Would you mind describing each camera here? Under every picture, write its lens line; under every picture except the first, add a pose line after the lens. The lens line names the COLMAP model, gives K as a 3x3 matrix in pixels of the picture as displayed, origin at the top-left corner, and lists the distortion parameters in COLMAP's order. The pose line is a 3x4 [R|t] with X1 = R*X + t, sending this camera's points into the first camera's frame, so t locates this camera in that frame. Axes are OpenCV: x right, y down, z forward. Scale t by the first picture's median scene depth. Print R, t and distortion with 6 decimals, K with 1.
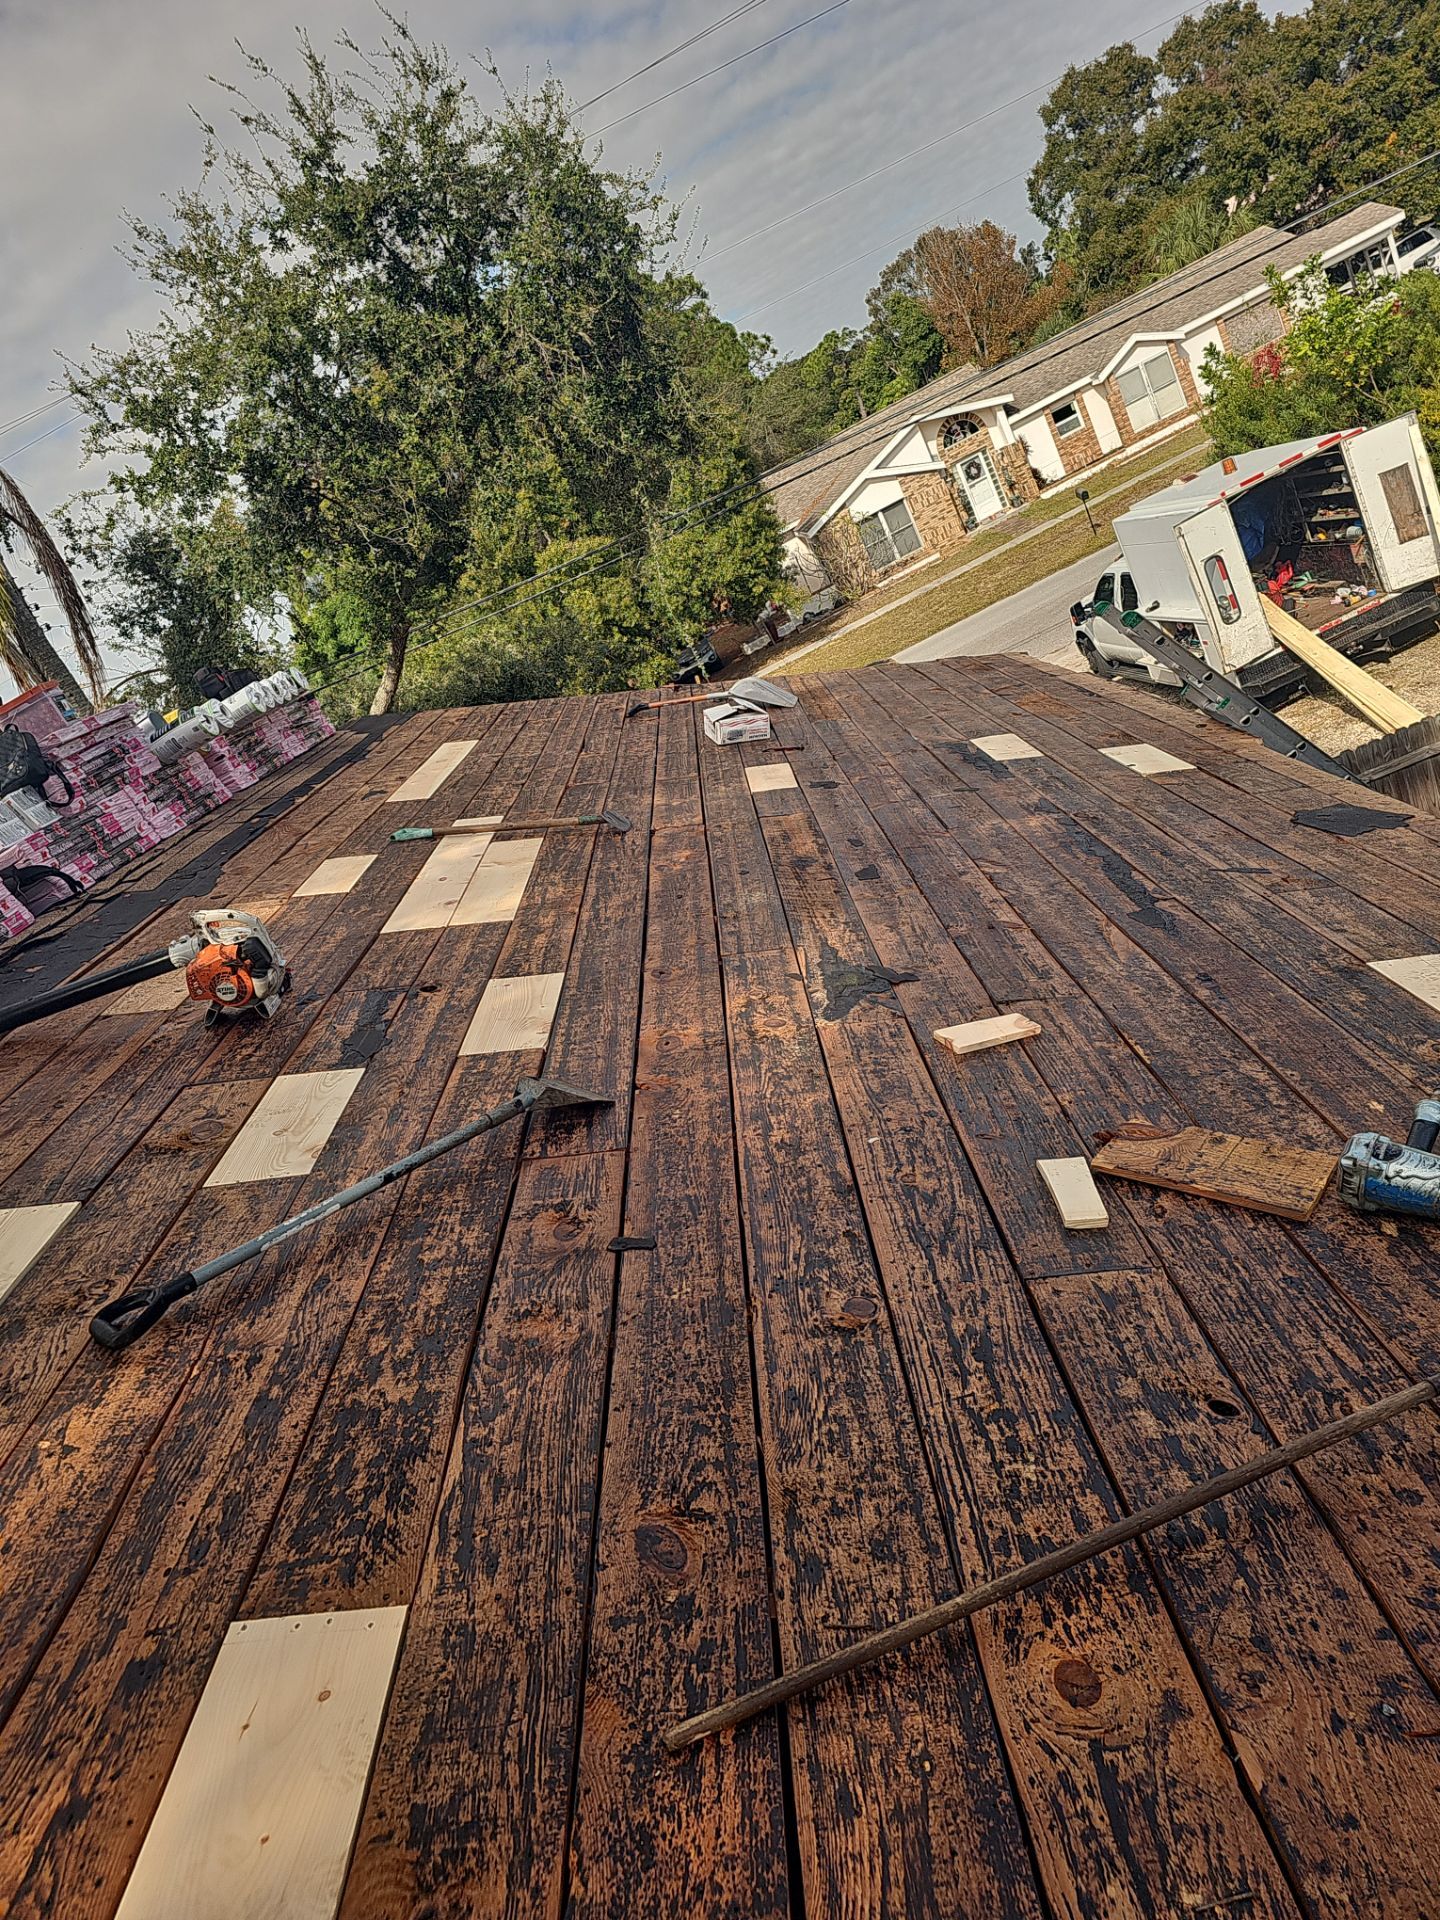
lens RADIAL K [[1249.0, 0, 720.0], [0, 1249.0, 960.0], [0, 0, 1]] dist [0.003672, -0.000001]
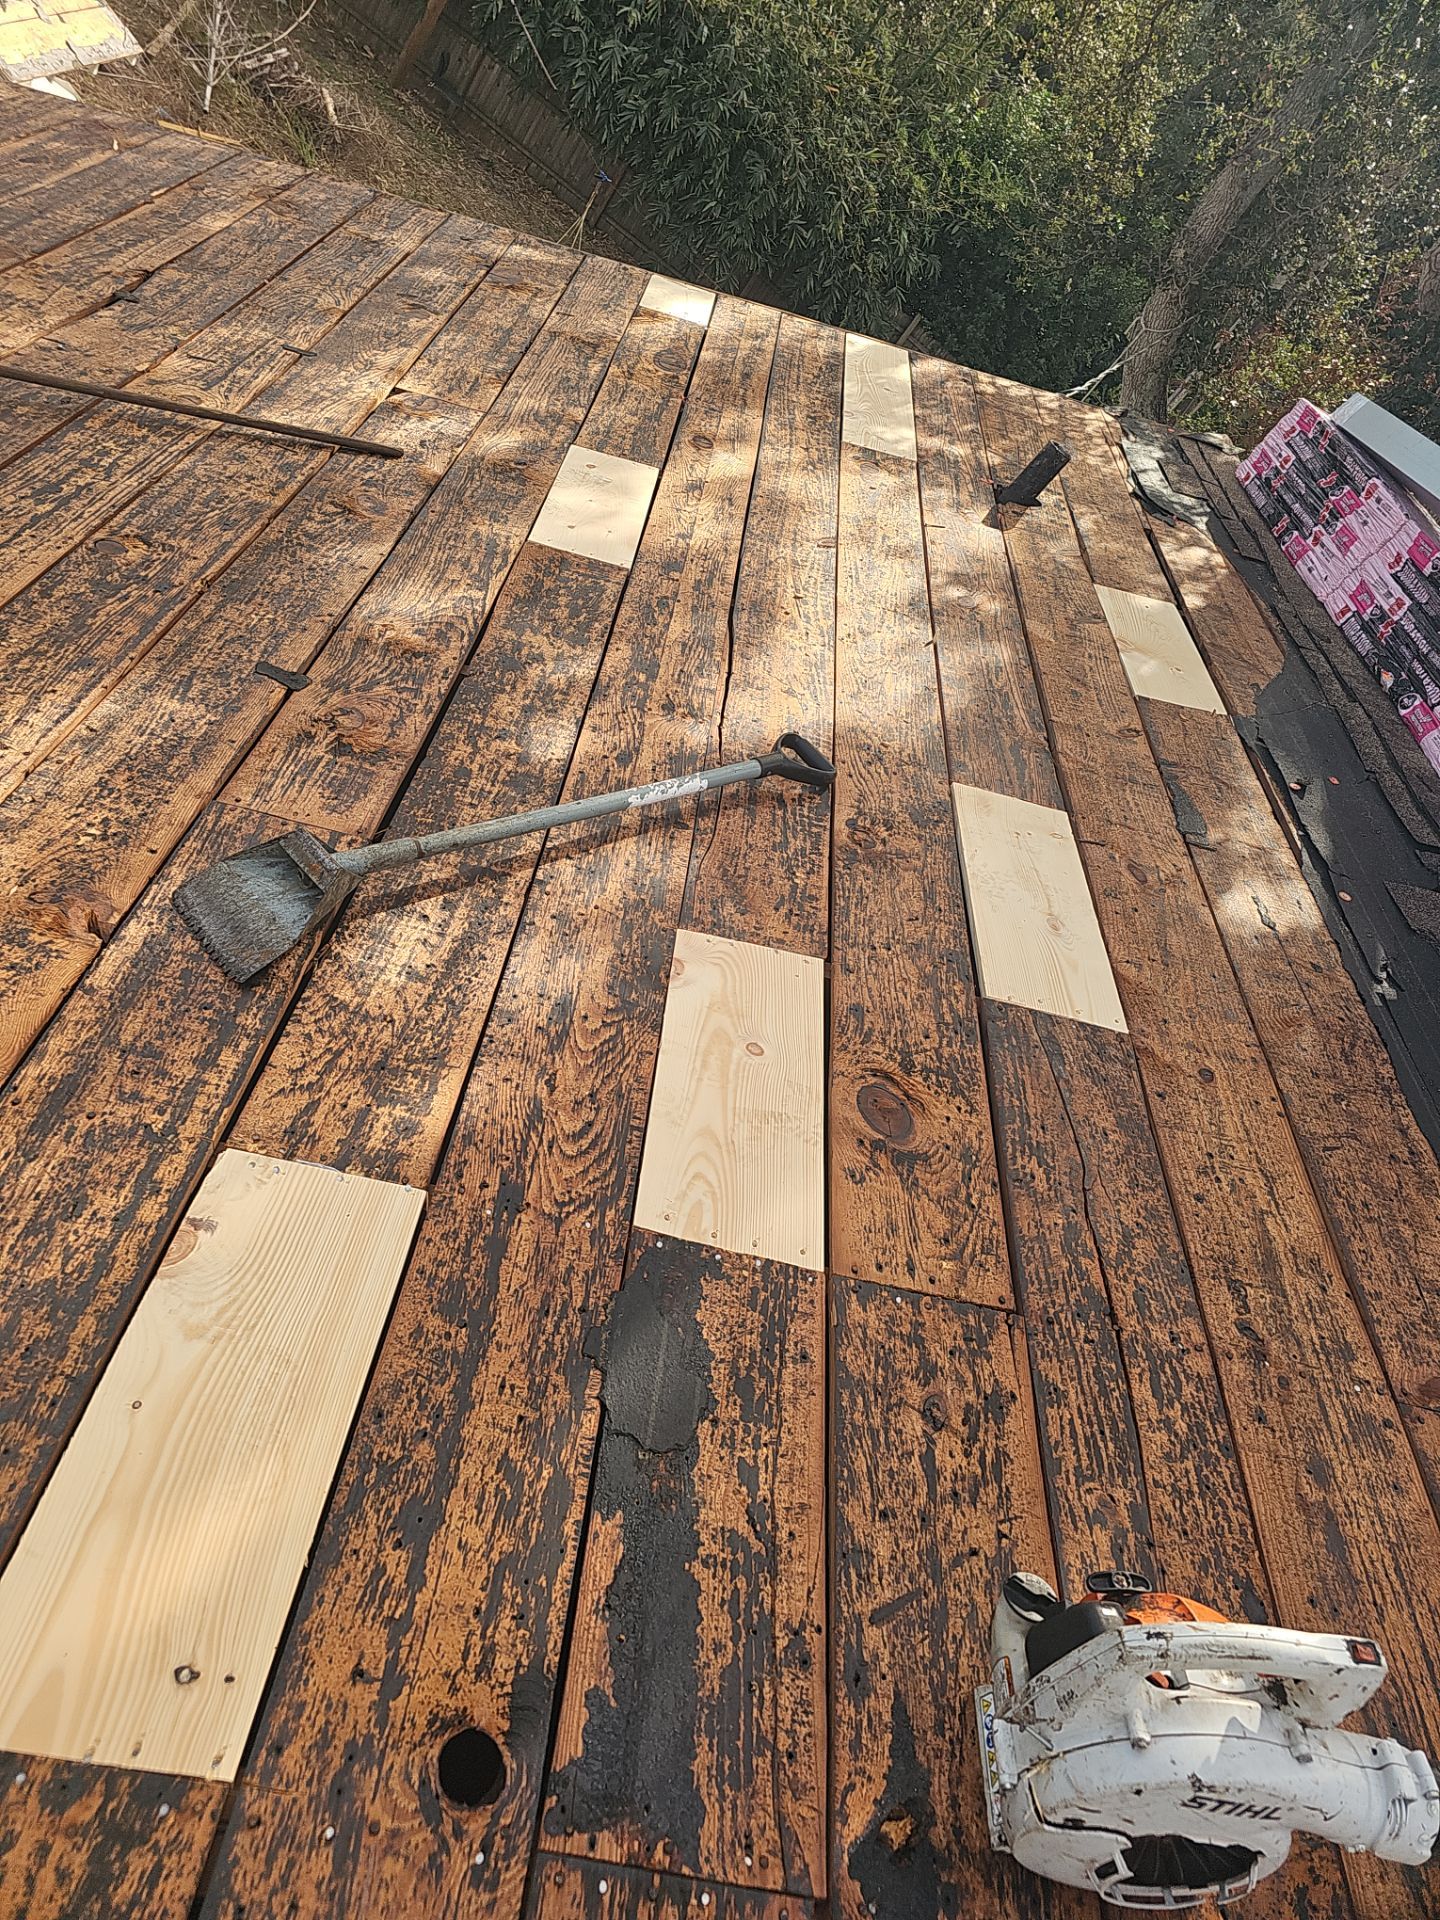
lens RADIAL K [[1249.0, 0, 720.0], [0, 1249.0, 960.0], [0, 0, 1]] dist [0.003672, -0.000001]
pose [[-0.982203, -0.186530, -0.021975, -0.453933], [-0.111521, 0.485048, 0.867347, -0.549338], [-0.151127, 0.854362, -0.497218, 1.811045]]
